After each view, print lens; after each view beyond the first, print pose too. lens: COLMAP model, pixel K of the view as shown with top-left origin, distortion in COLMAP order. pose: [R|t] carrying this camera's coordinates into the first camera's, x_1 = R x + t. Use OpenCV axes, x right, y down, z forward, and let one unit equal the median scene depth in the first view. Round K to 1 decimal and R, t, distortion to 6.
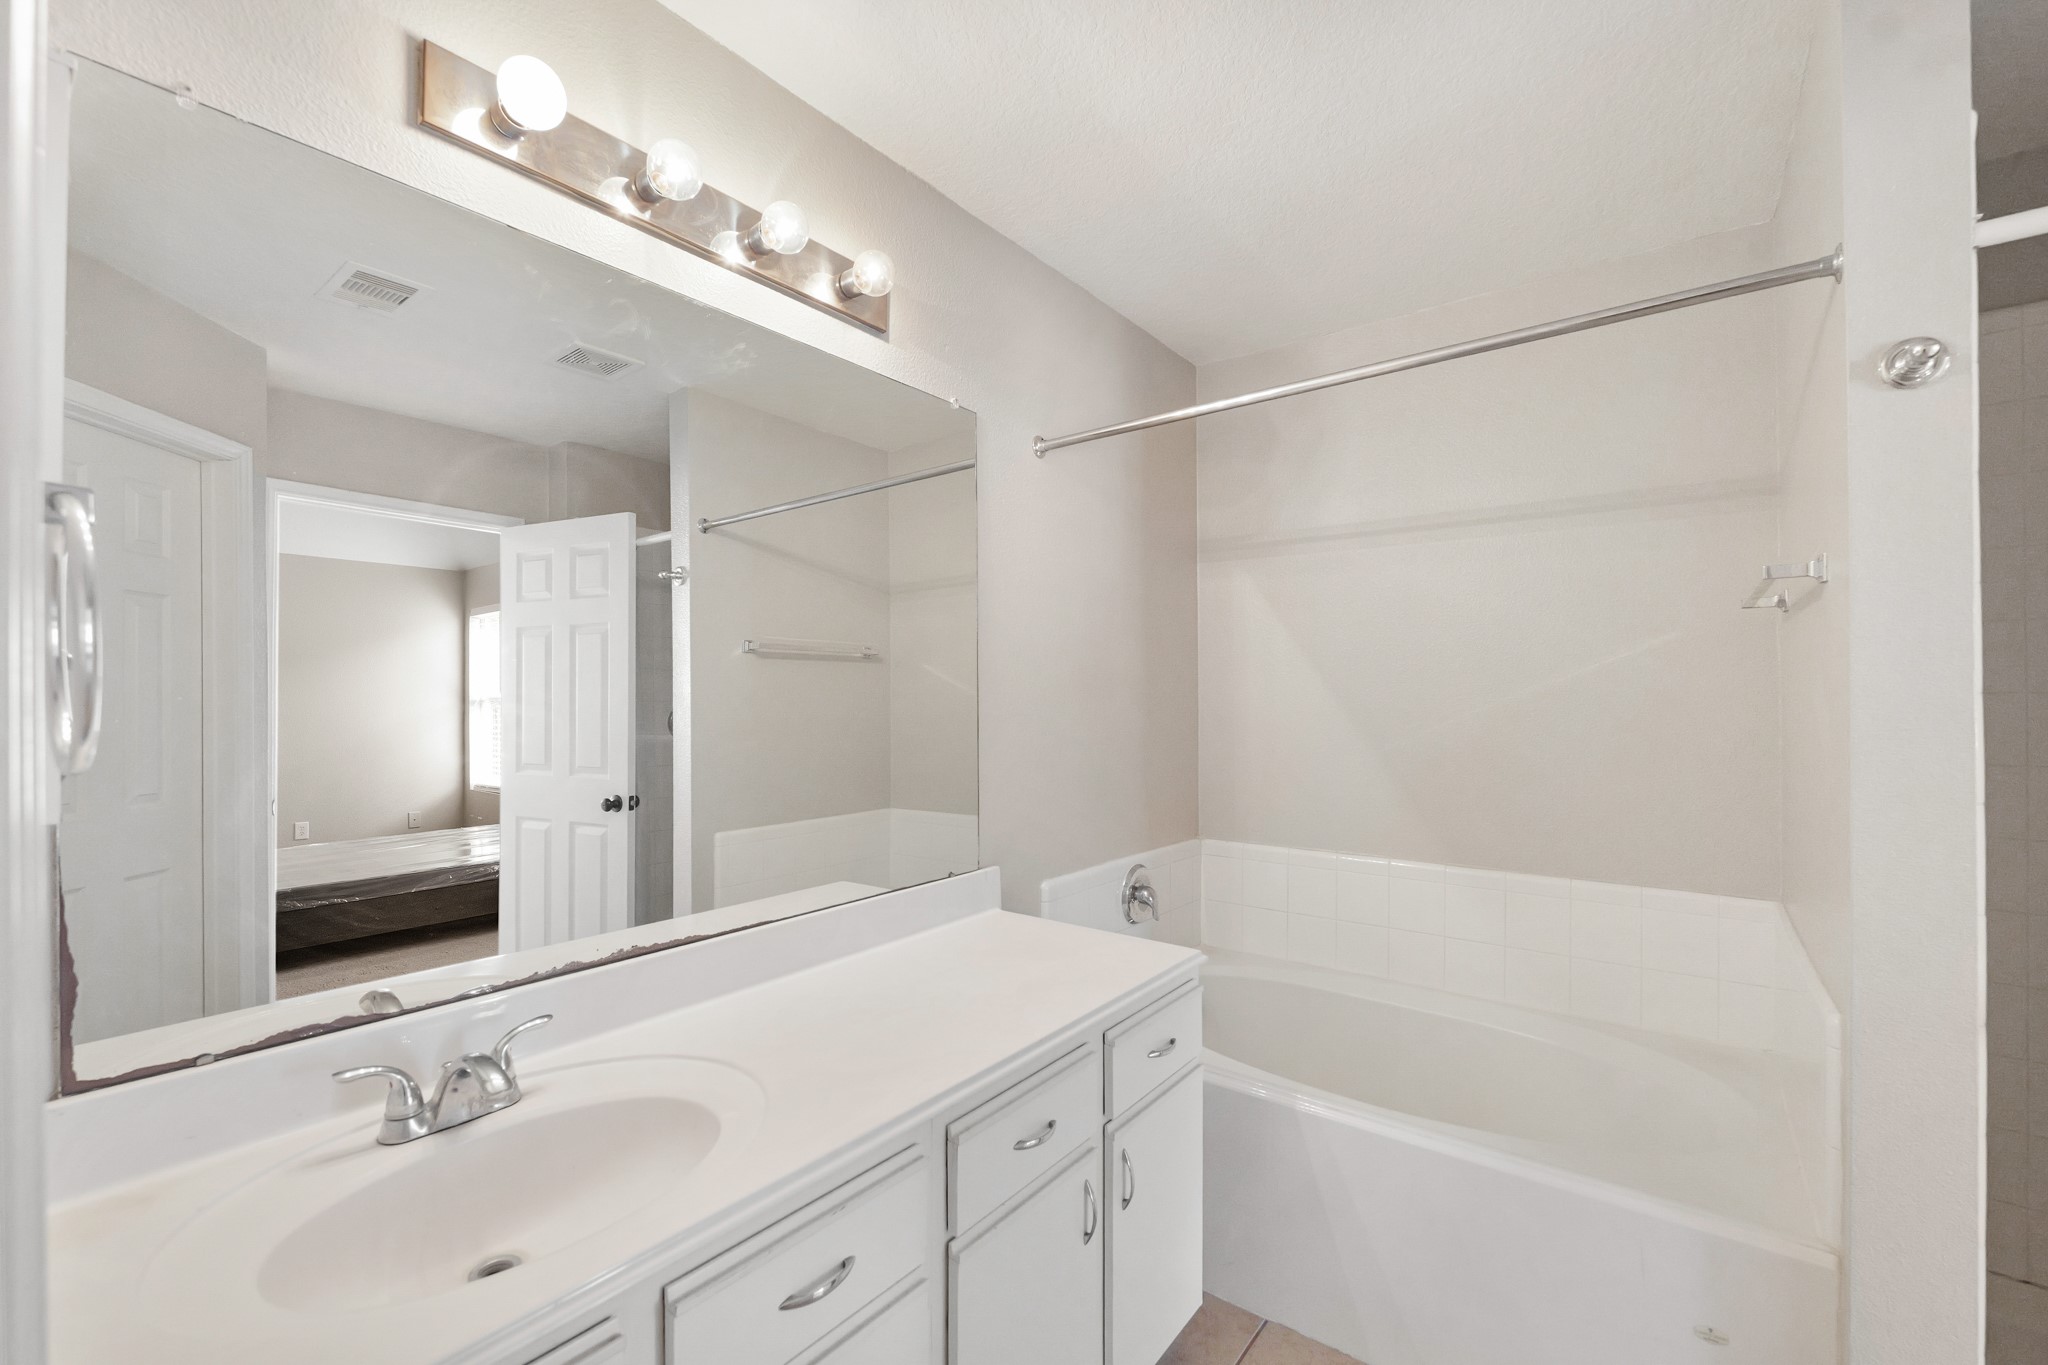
lens RADIAL K [[849.7, 0, 1024.0], [0, 849.7, 682.5], [0, 0, 1]] dist [-0.022932, -0.000245]
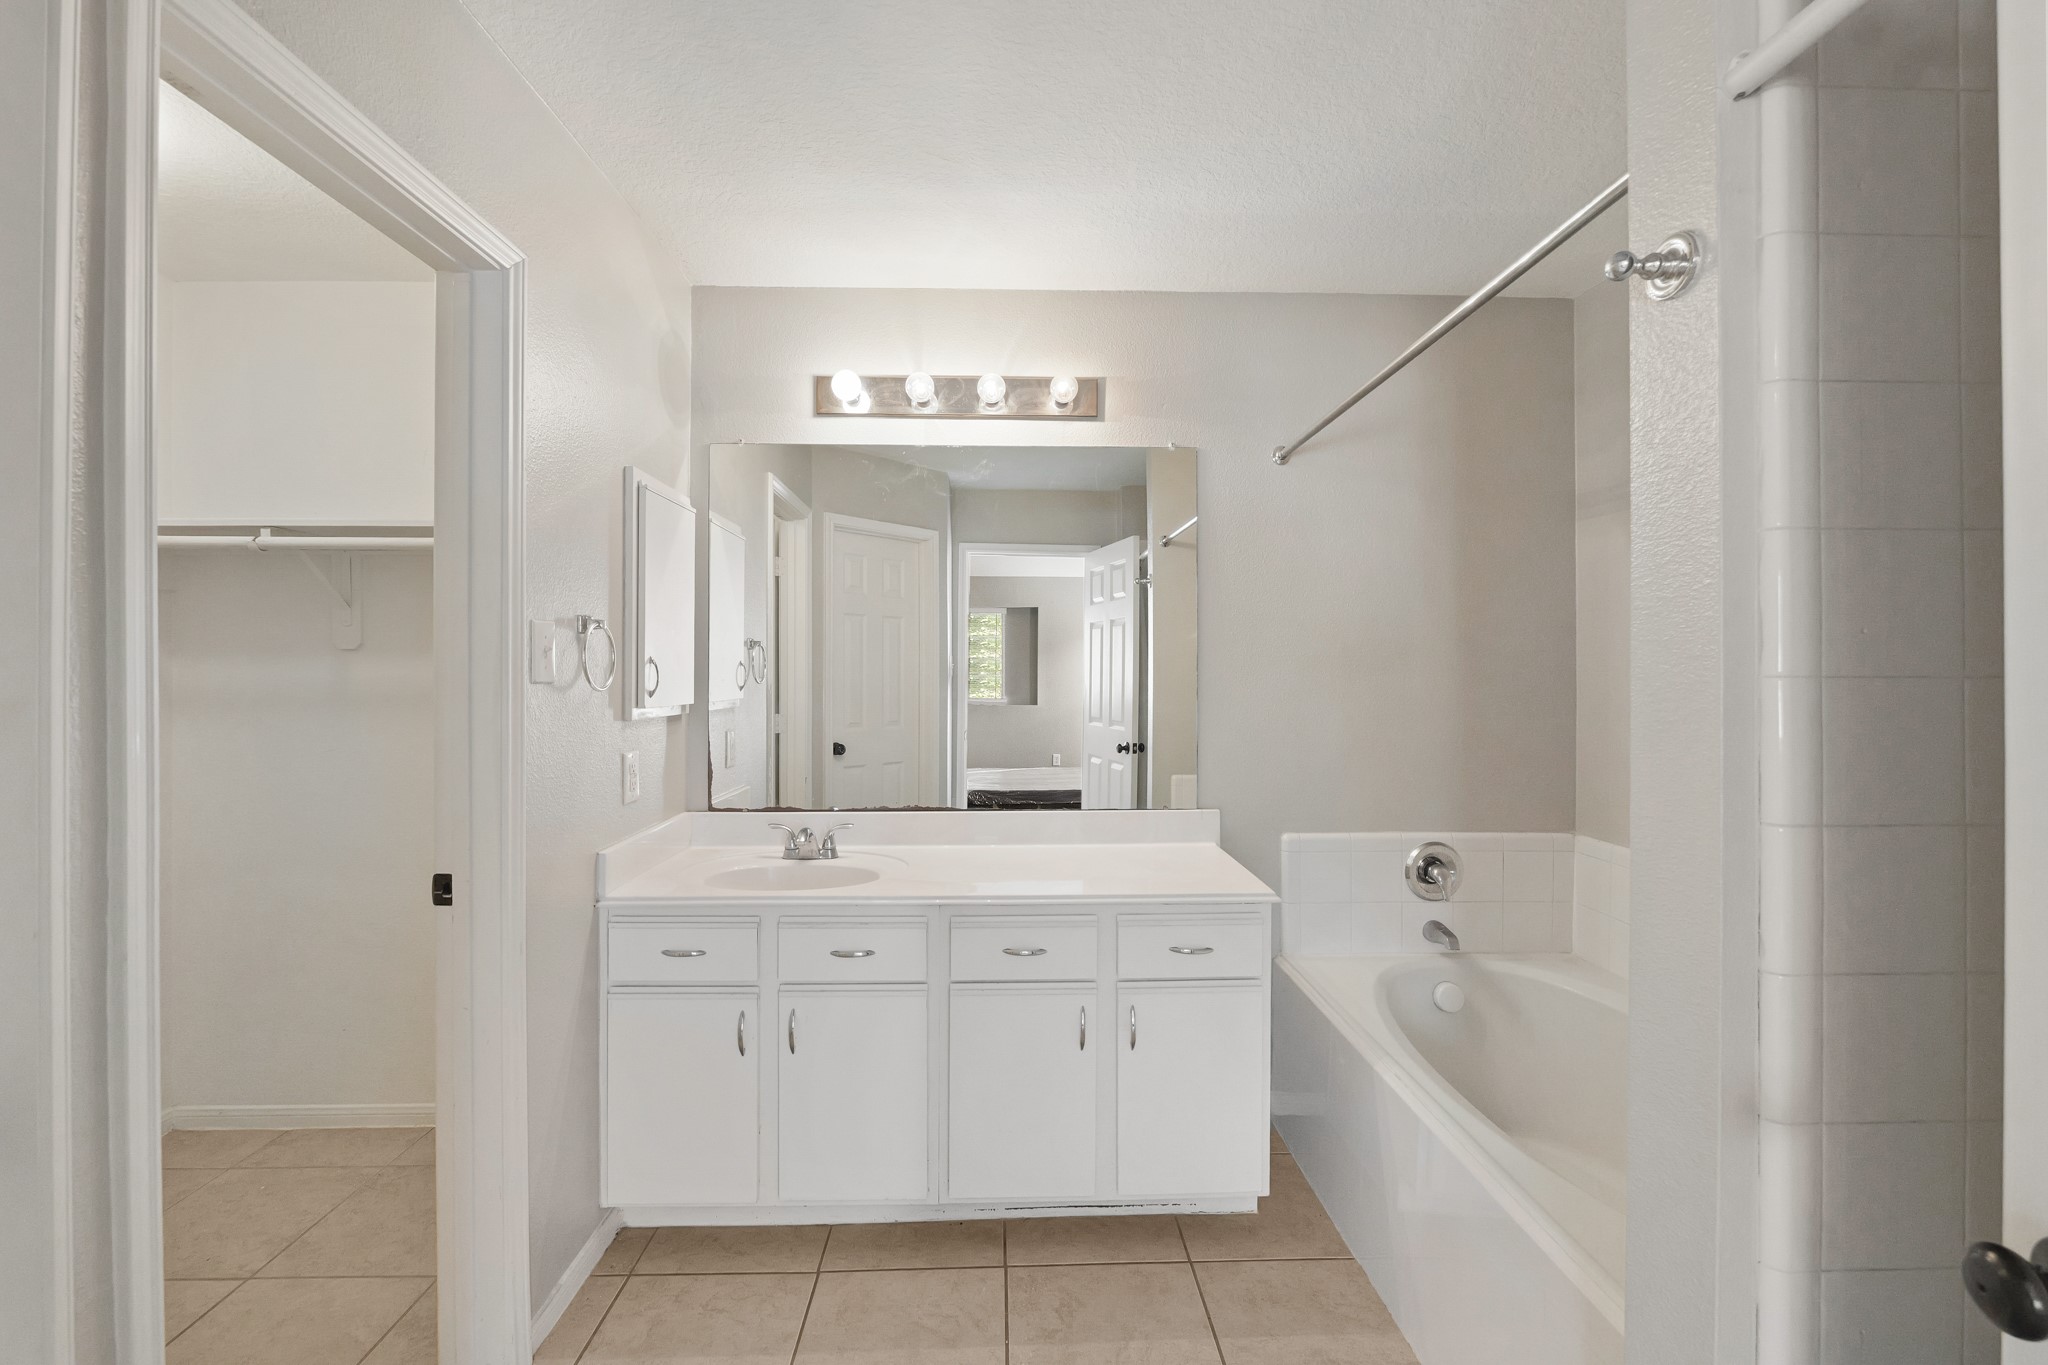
lens RADIAL K [[849.7, 0, 1024.0], [0, 849.7, 682.5], [0, 0, 1]] dist [-0.022932, -0.000245]
pose [[0.617805, 0.014252, -0.786202, 0.566429], [0.012806, 0.999521, 0.028182, -0.006647], [0.786227, -0.027479, 0.617326, 0.009762]]
